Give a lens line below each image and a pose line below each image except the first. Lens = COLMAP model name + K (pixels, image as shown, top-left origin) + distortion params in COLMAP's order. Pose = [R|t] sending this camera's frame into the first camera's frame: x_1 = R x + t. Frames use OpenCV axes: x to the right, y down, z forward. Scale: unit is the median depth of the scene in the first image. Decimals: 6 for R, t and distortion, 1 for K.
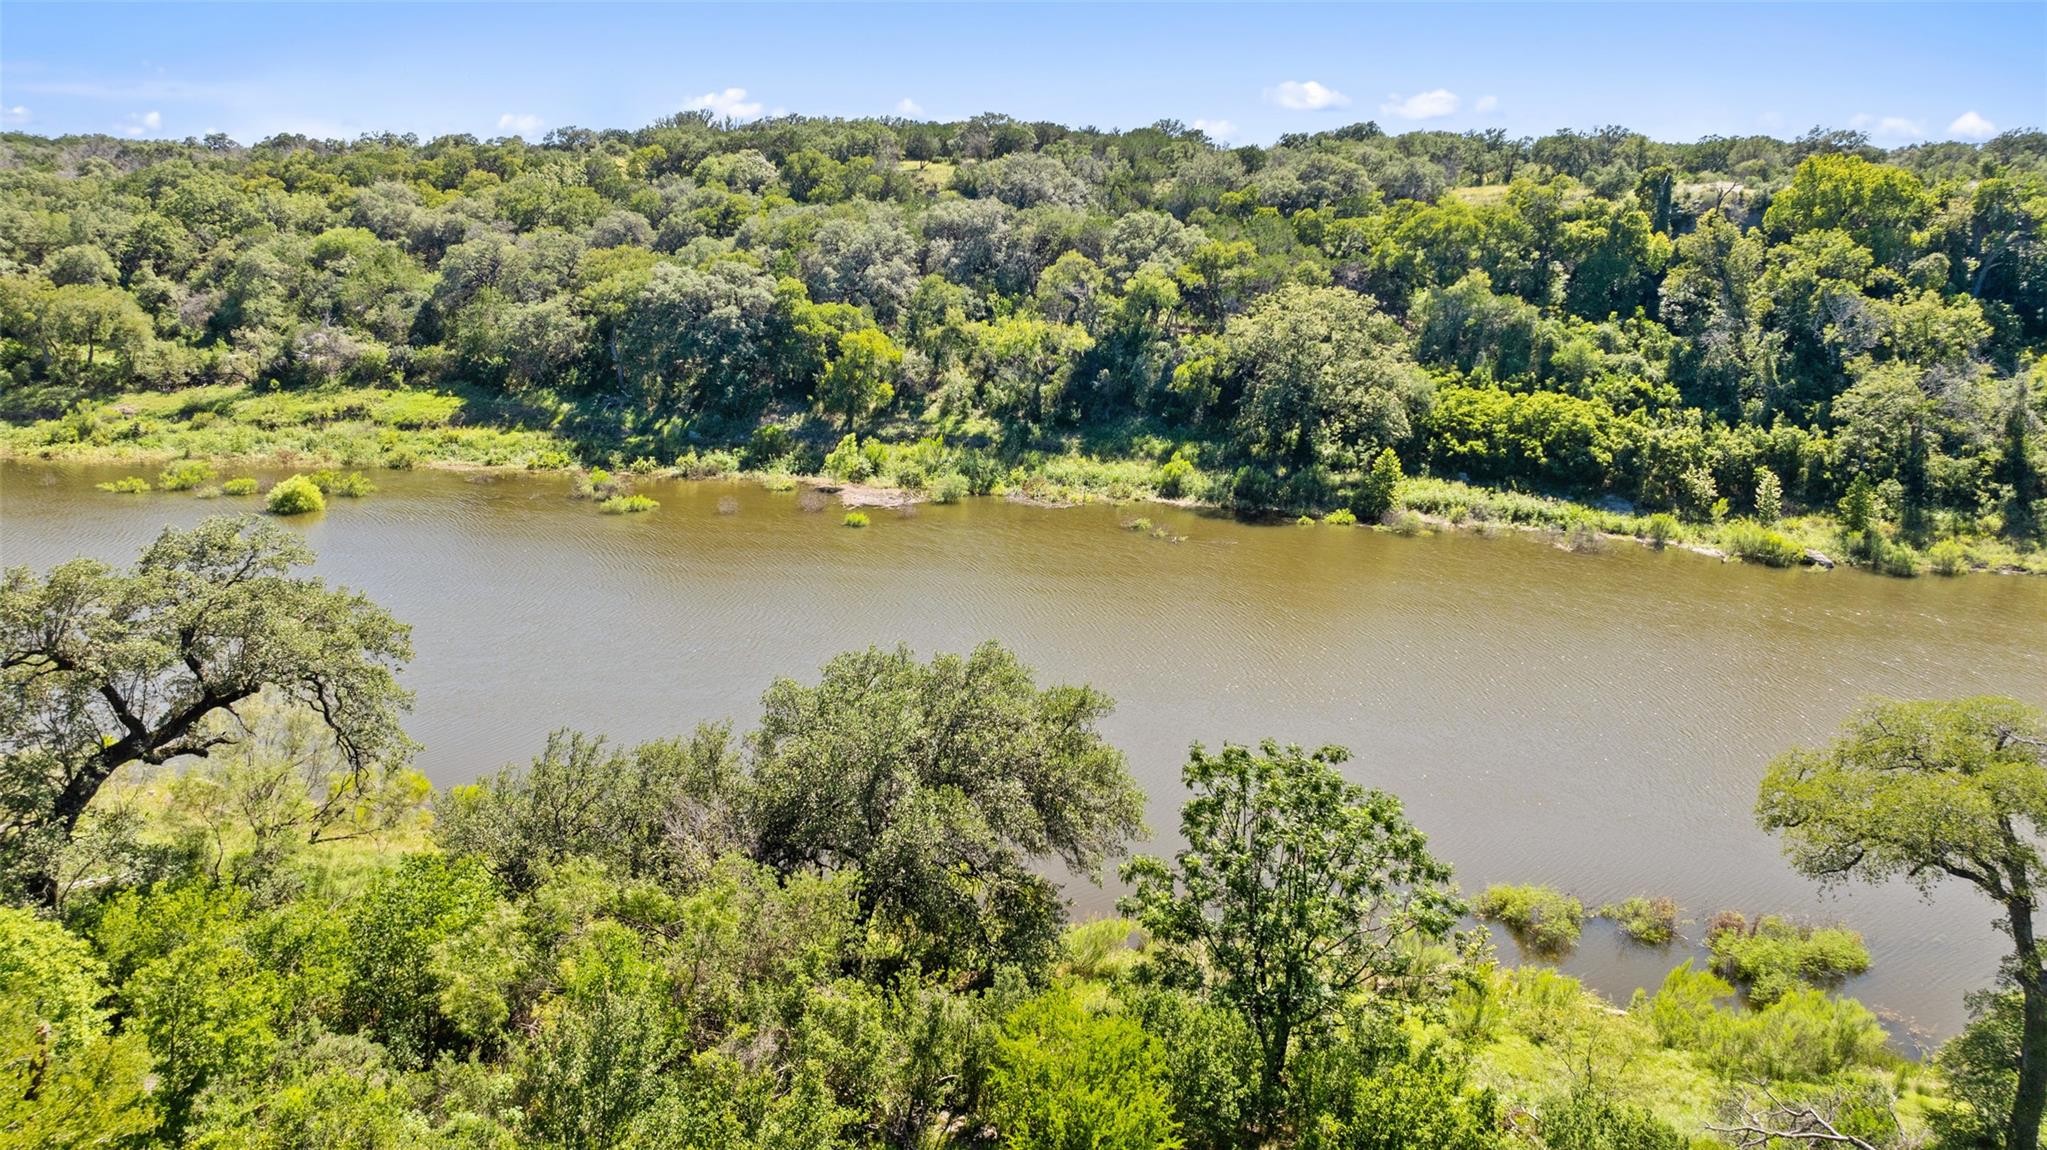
lens RADIAL K [[1408.6, 0, 1083.4], [0, 1408.6, 501.1], [0, 0, 1]] dist [-0.025366, 0.021156]
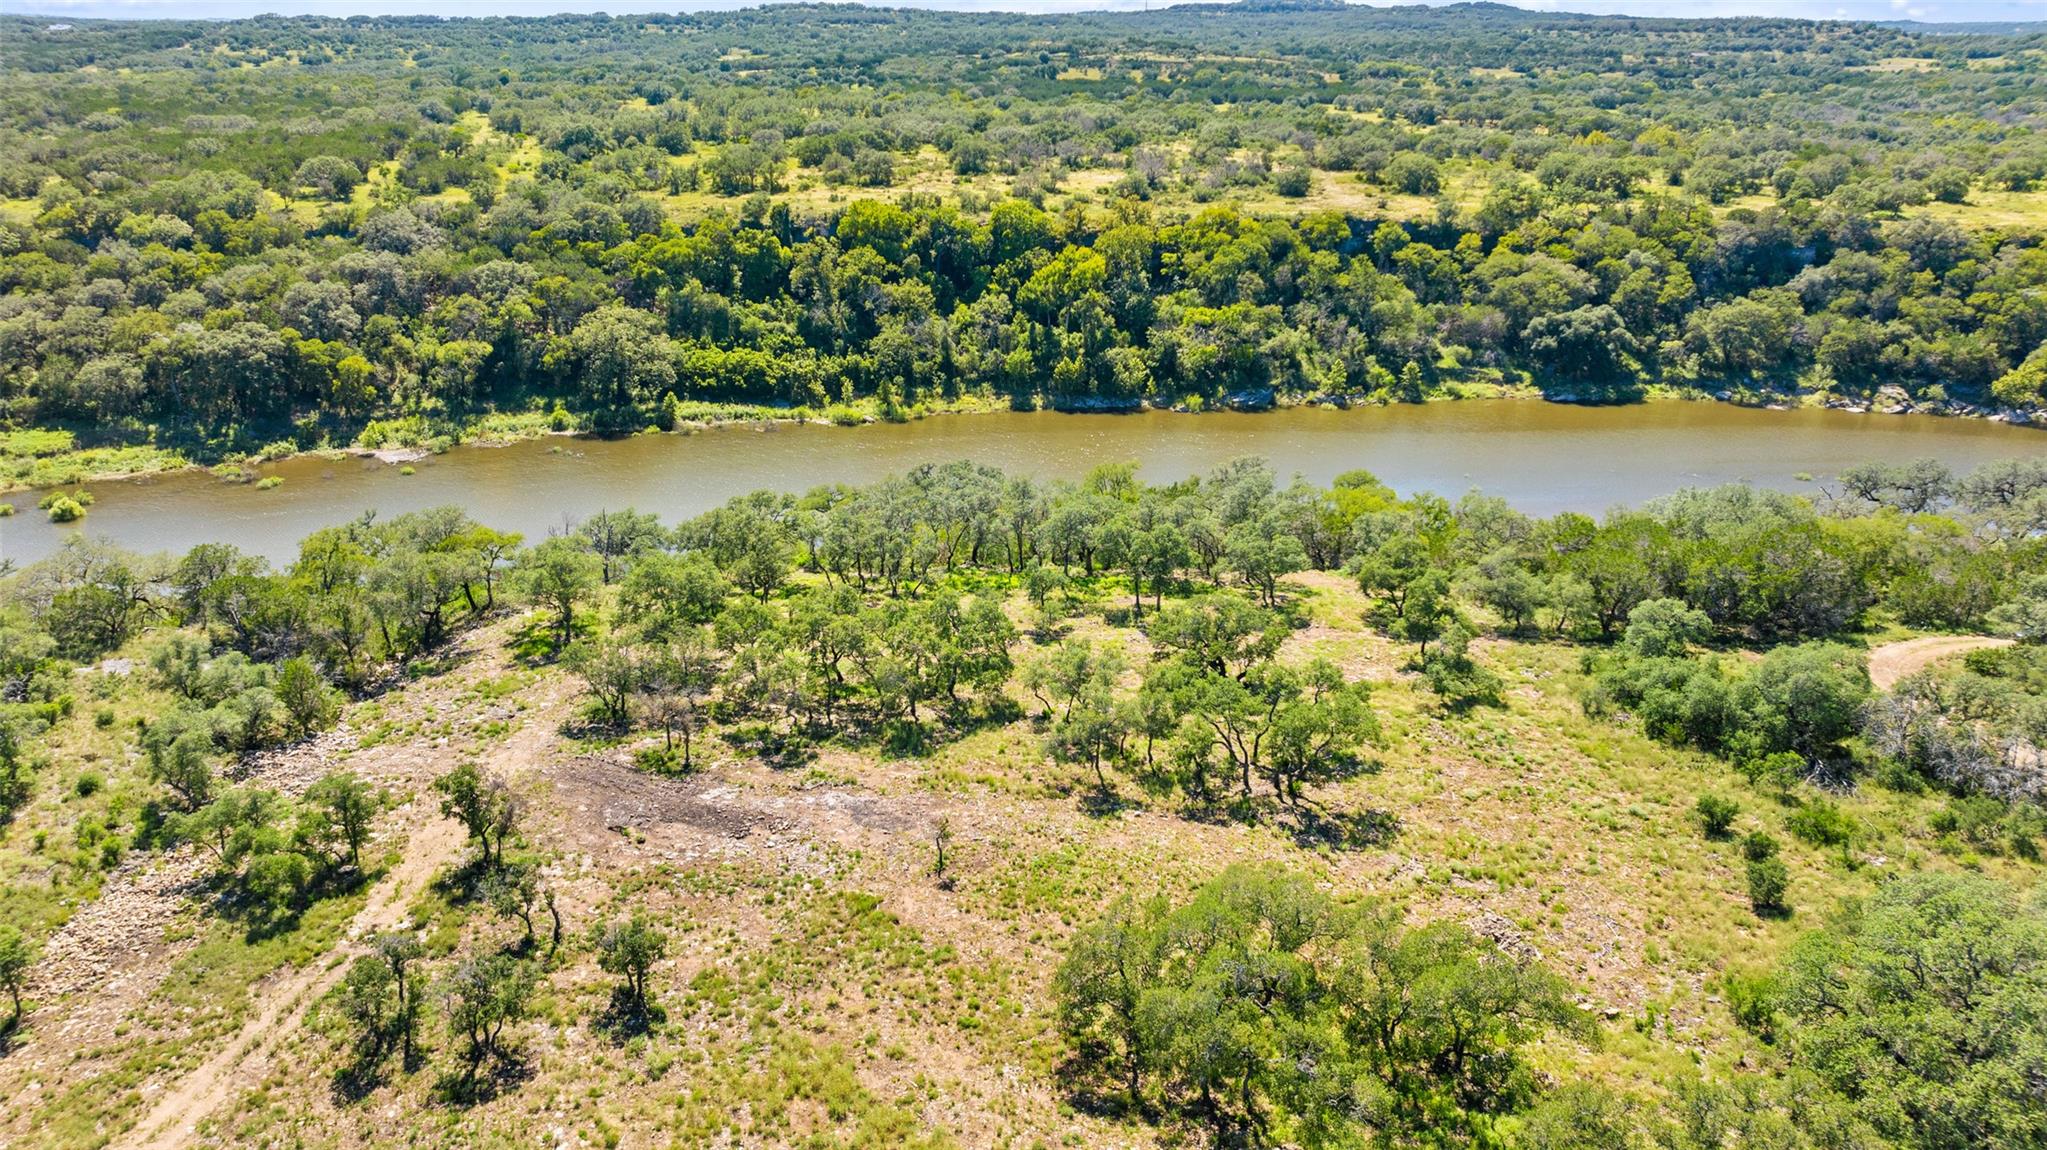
lens RADIAL K [[1408.6, 0, 1033.7], [0, 1408.6, 575.8], [0, 0, 1]] dist [-0.025366, 0.021156]
pose [[0.862330, -0.195535, 0.467068, -0.295081], [0.113220, 0.973534, 0.198529, -0.110168], [-0.493526, -0.118316, 0.861646, -0.927025]]
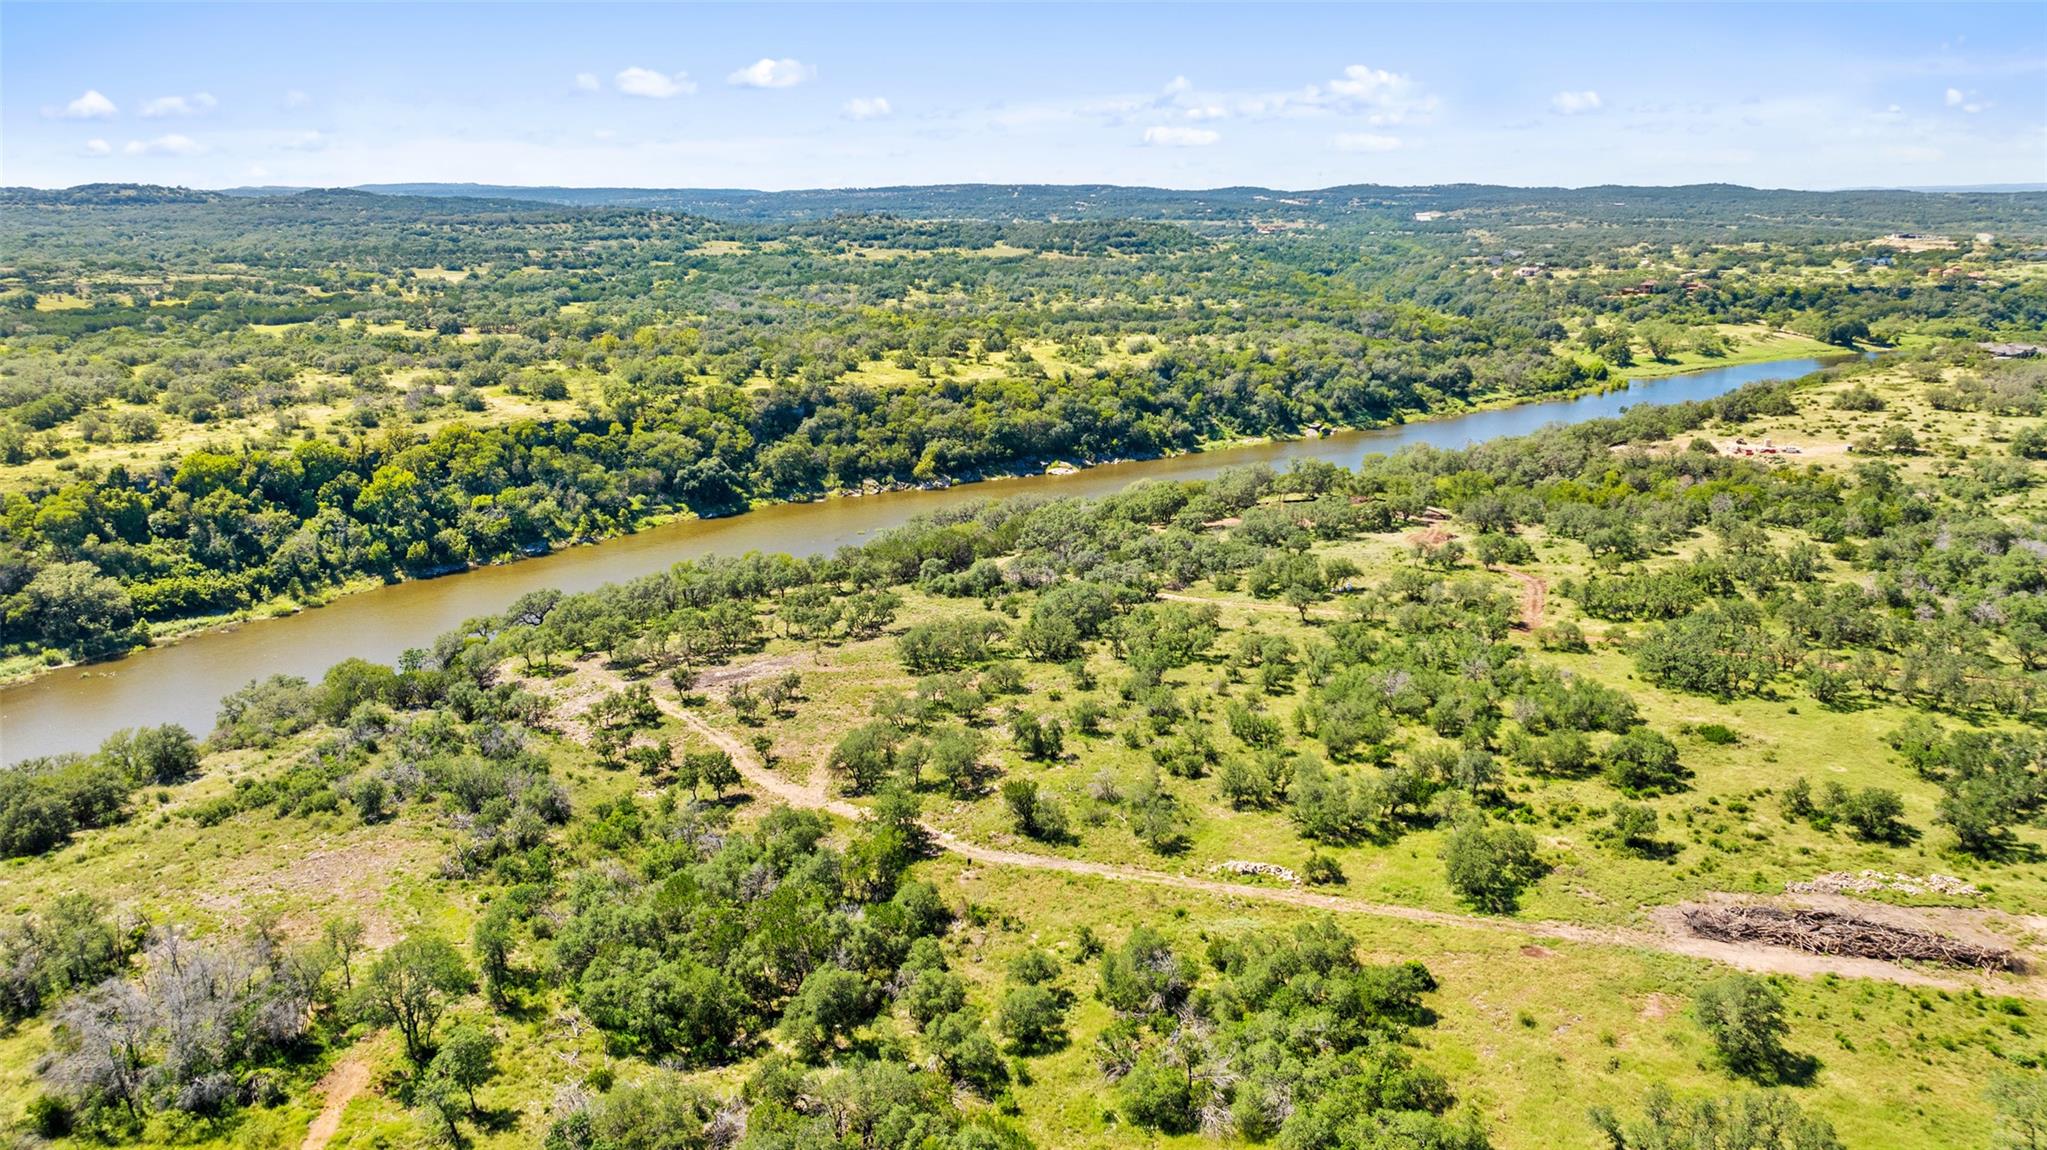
lens RADIAL K [[1408.6, 0, 1024.3], [0, 1408.6, 563.7], [0, 0, 1]] dist [-0.025366, 0.021156]
pose [[0.264874, -0.262451, 0.927880, -1.574125], [0.200001, 0.956276, 0.213391, -0.326692], [-0.943314, 0.129055, 0.305783, -1.229342]]
